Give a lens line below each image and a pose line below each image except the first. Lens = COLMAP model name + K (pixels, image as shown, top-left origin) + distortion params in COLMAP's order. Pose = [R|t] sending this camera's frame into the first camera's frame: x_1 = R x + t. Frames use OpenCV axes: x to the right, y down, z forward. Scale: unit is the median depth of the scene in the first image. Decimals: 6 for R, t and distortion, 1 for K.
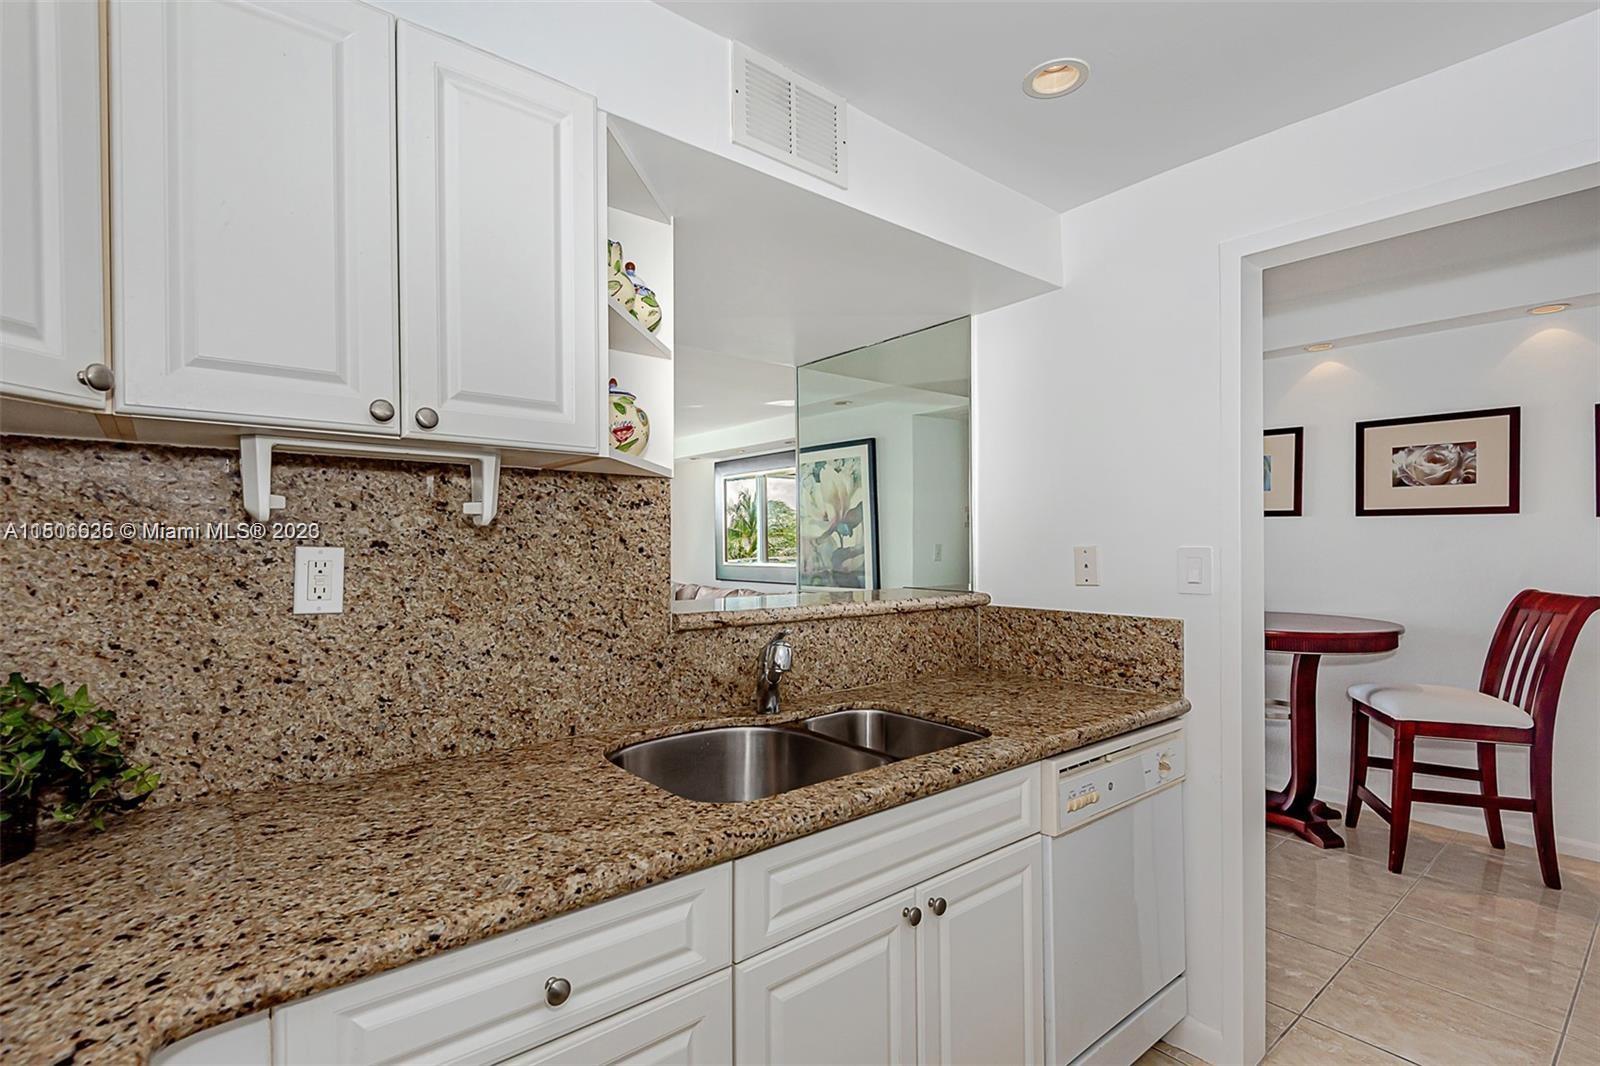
lens RADIAL K [[715.5, 0, 795.0], [0, 715.5, 541.6], [0, 0, 1]] dist [0.030406, -0.000213]
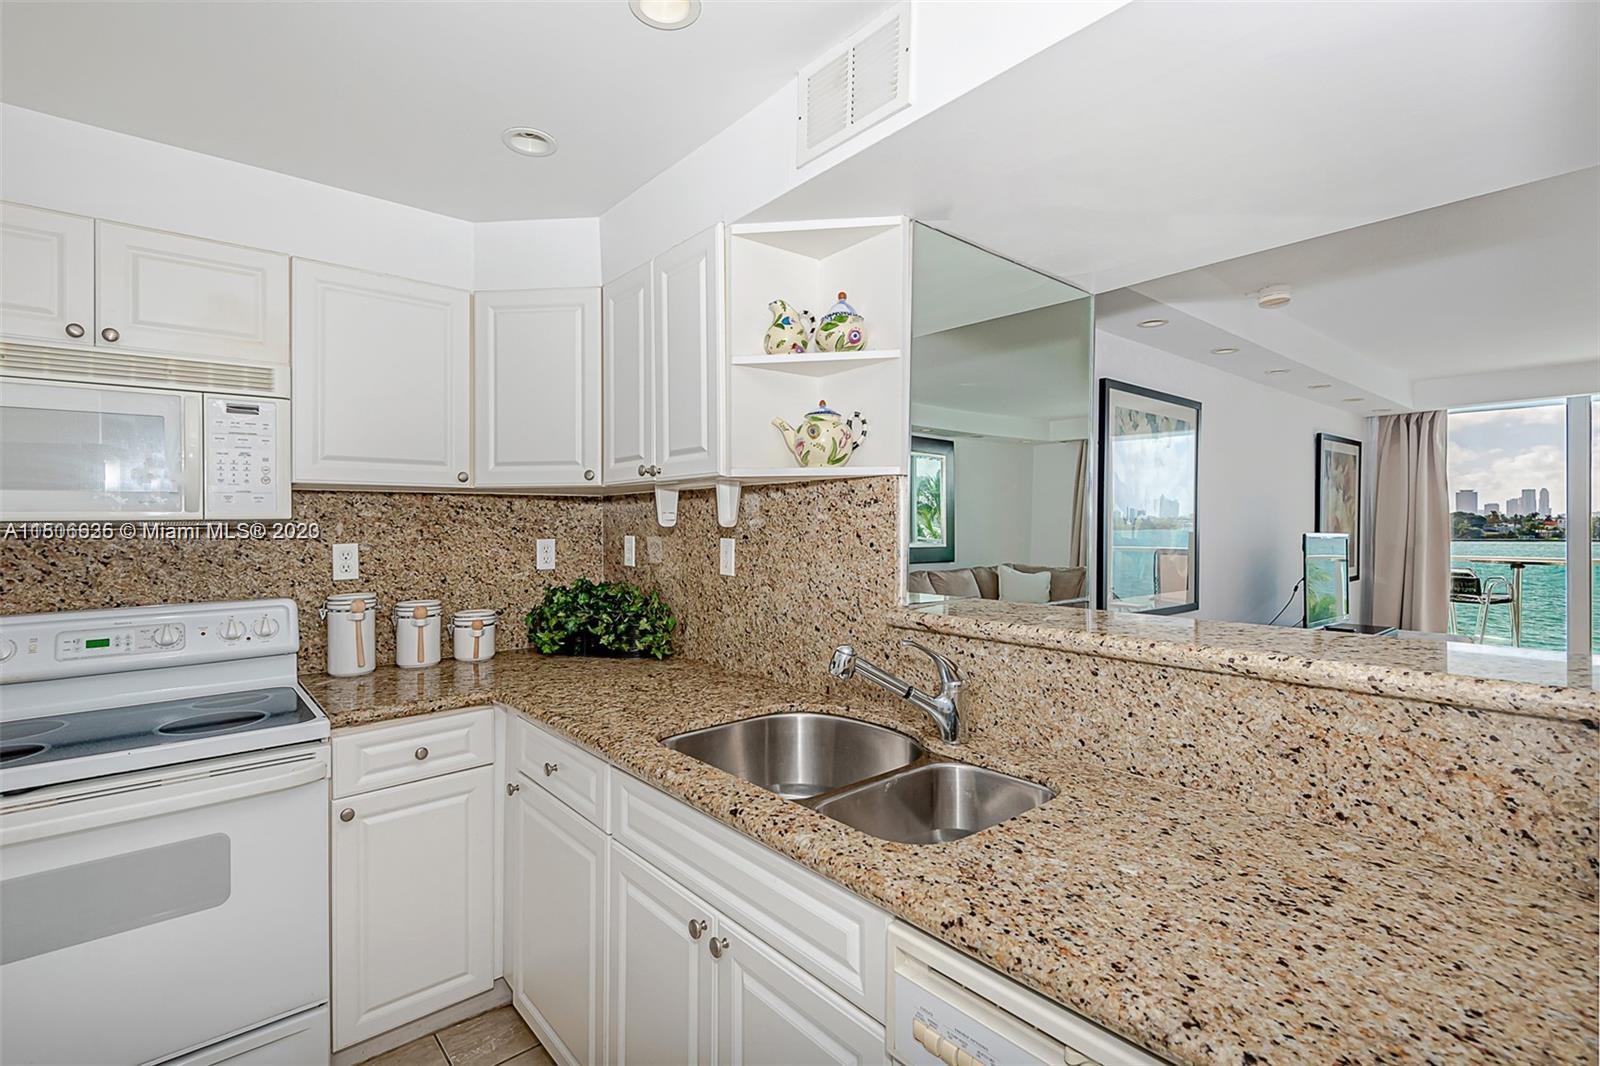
lens RADIAL K [[739.6, 0, 796.5], [0, 739.6, 518.0], [0, 0, 1]] dist [0.000779, -0.000274]
pose [[0.026553, -0.014952, -0.999536, 0.880871], [-0.000813, 0.999887, -0.014979, -0.011844], [0.999647, 0.001210, 0.026538, 0.838944]]
